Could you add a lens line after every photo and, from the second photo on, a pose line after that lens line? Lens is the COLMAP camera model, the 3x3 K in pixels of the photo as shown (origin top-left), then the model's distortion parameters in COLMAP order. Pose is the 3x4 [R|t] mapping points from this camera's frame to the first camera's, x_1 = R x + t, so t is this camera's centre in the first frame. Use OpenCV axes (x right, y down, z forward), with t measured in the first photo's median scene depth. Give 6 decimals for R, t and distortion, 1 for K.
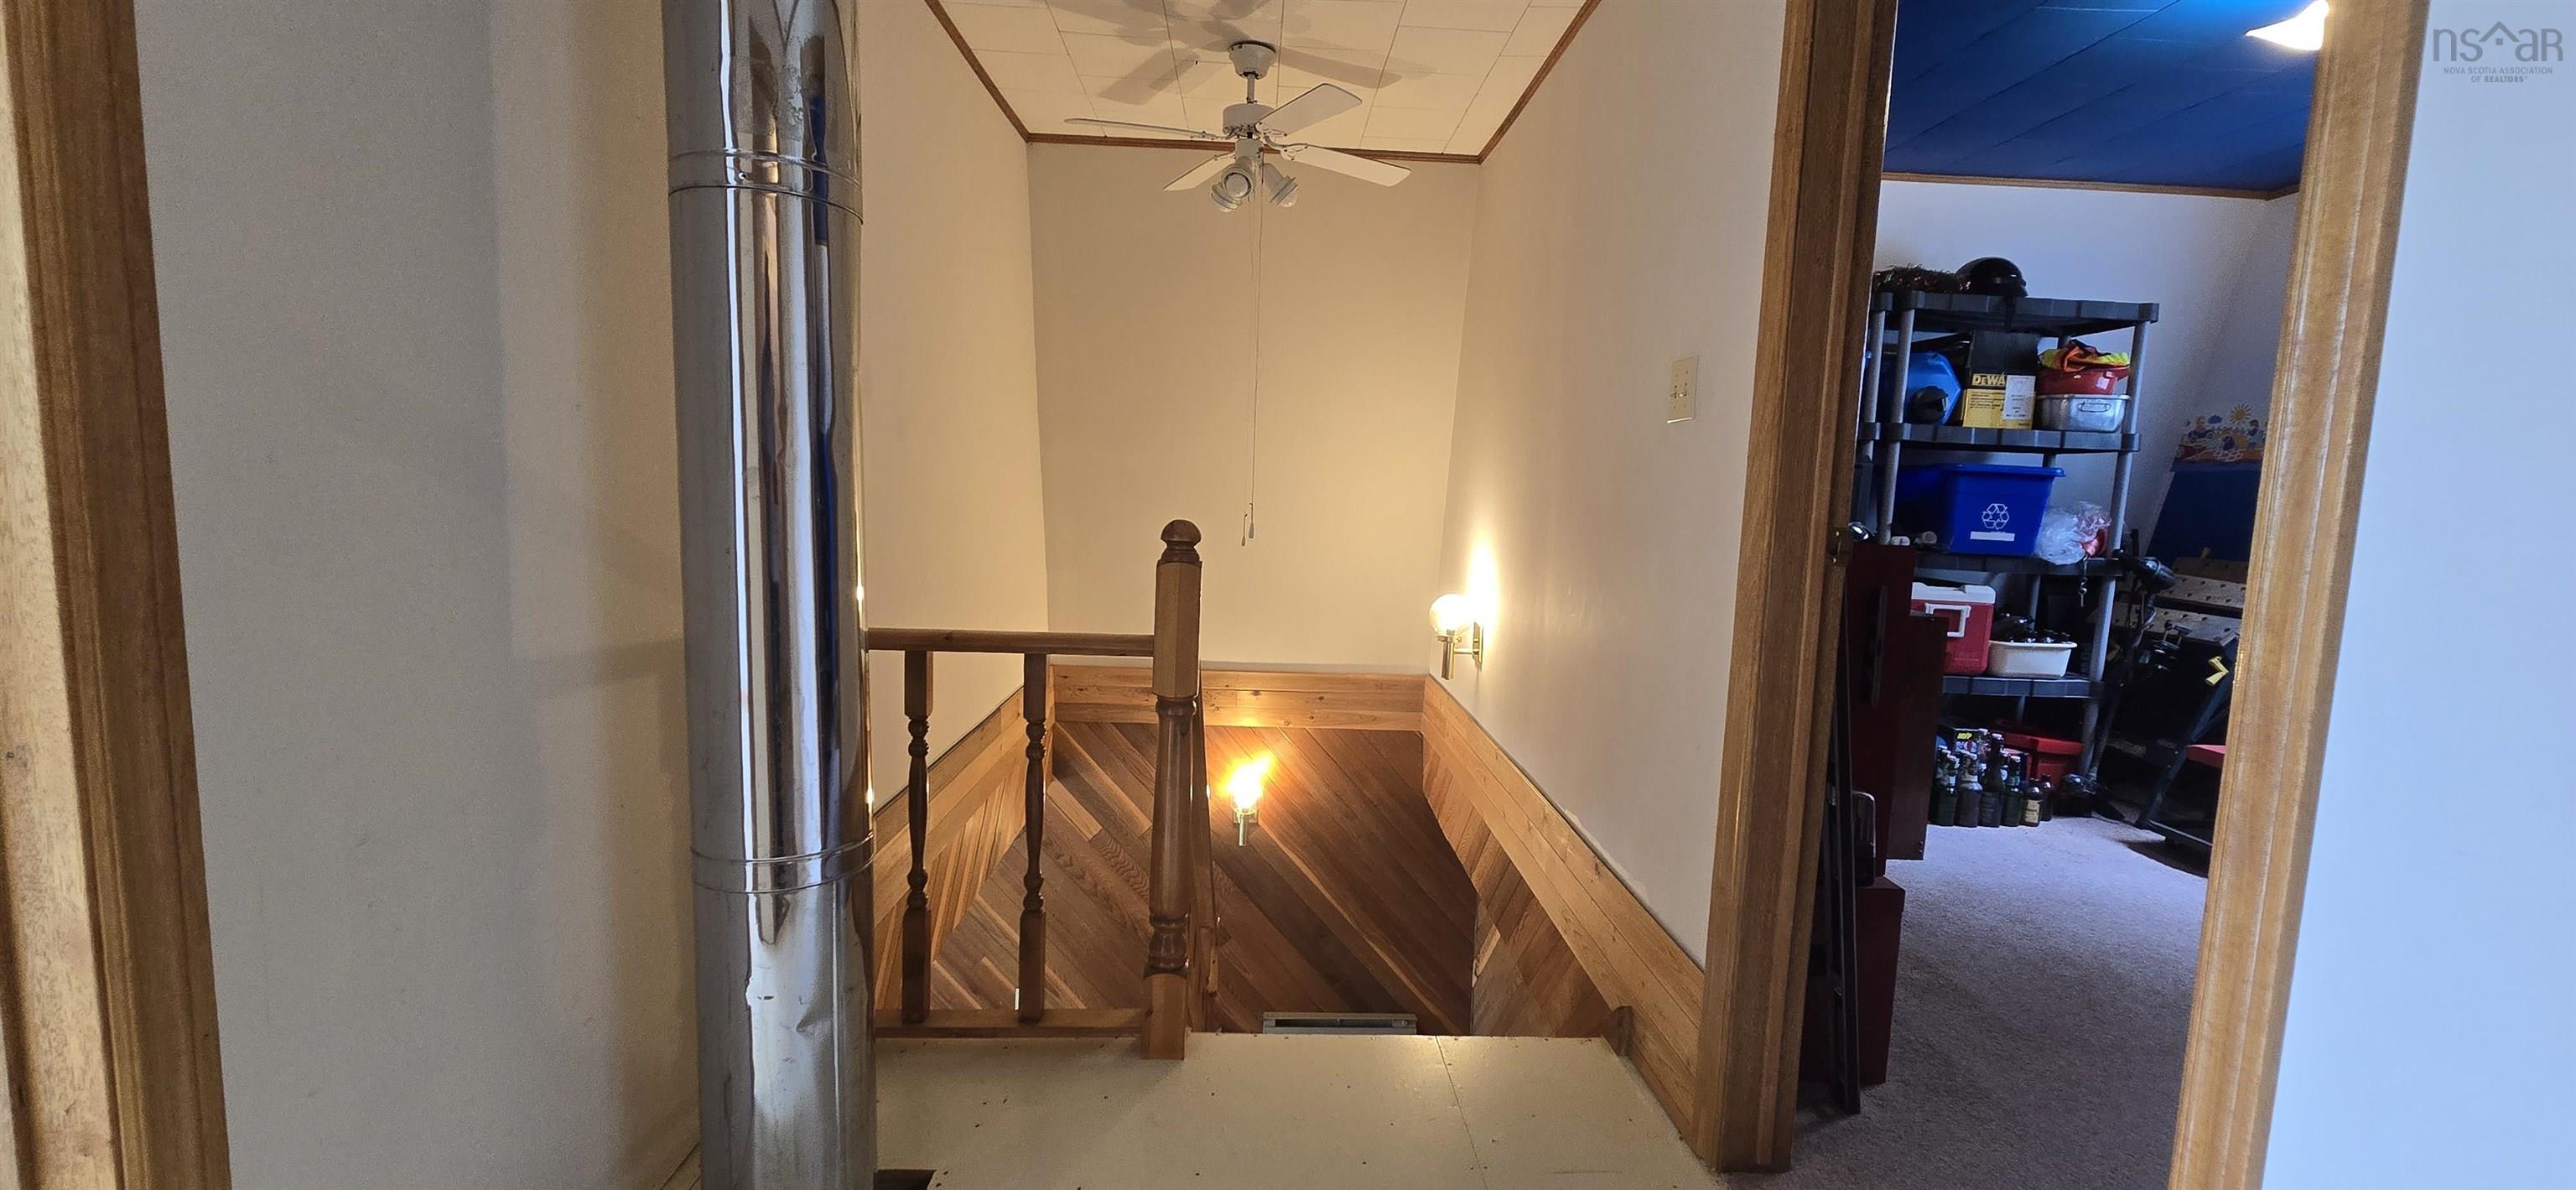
lens RADIAL K [[1050.1, 0, 1288.6], [0, 1050.1, 601.6], [0, 0, 1]] dist [-0.002301, 0.000111]
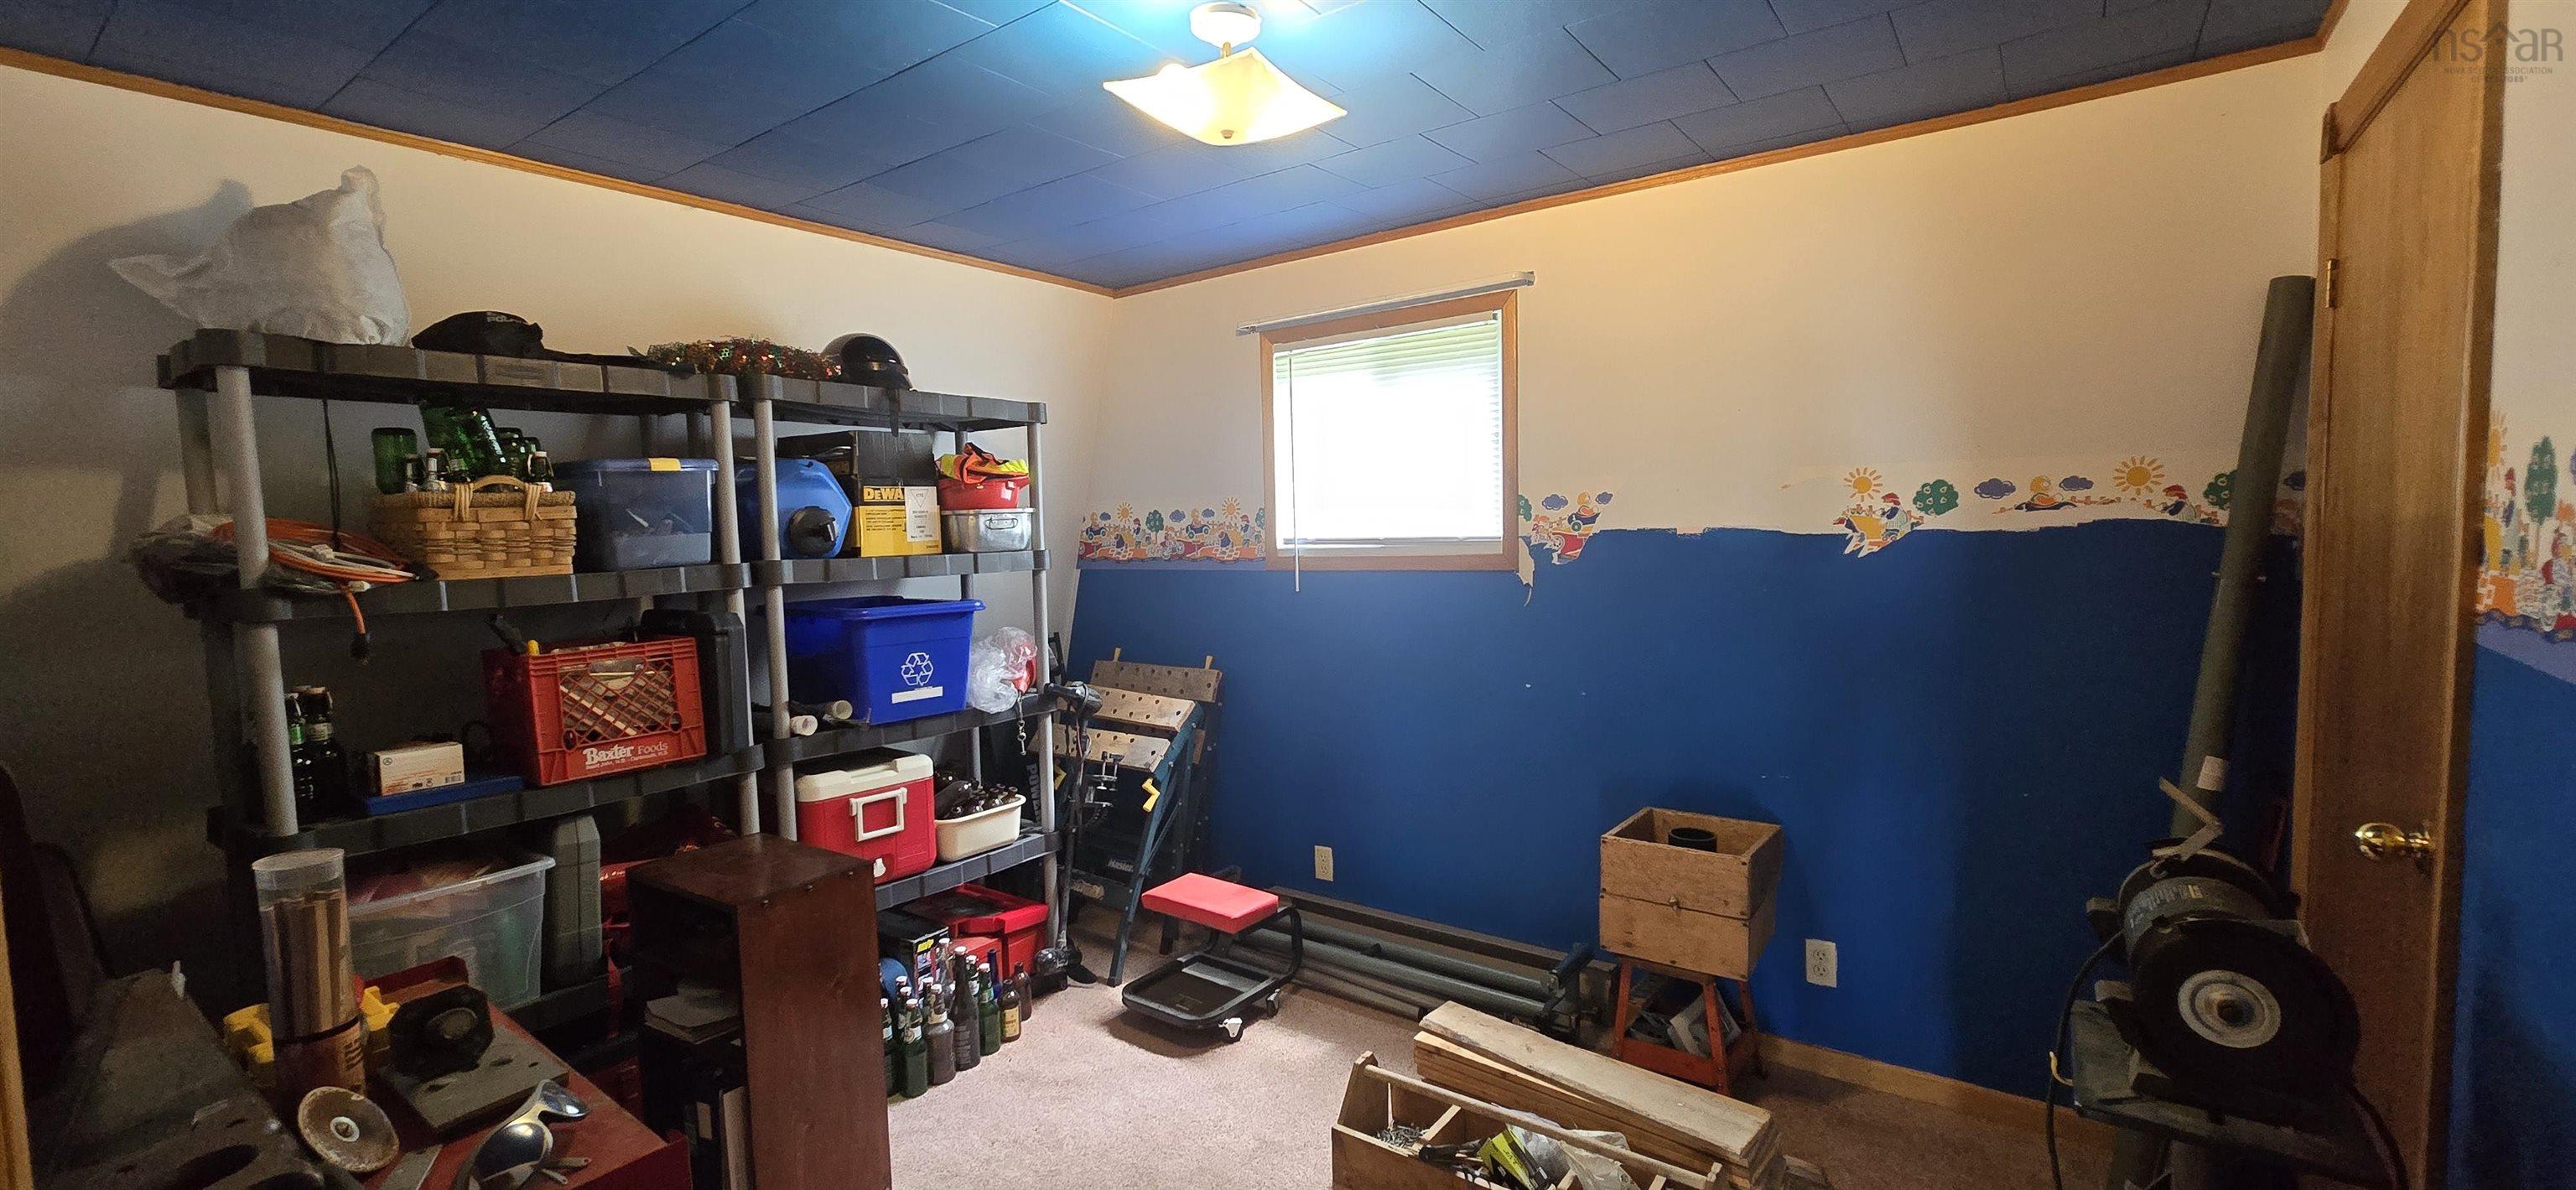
lens RADIAL K [[1050.1, 0, 1288.6], [0, 1050.1, 601.6], [0, 0, 1]] dist [-0.002301, 0.000111]
pose [[0.611419, -0.111164, 0.783460, 0.237022], [0.136051, 0.990108, 0.034310, -0.119074], [-0.779523, 0.085613, 0.620495, 0.297303]]
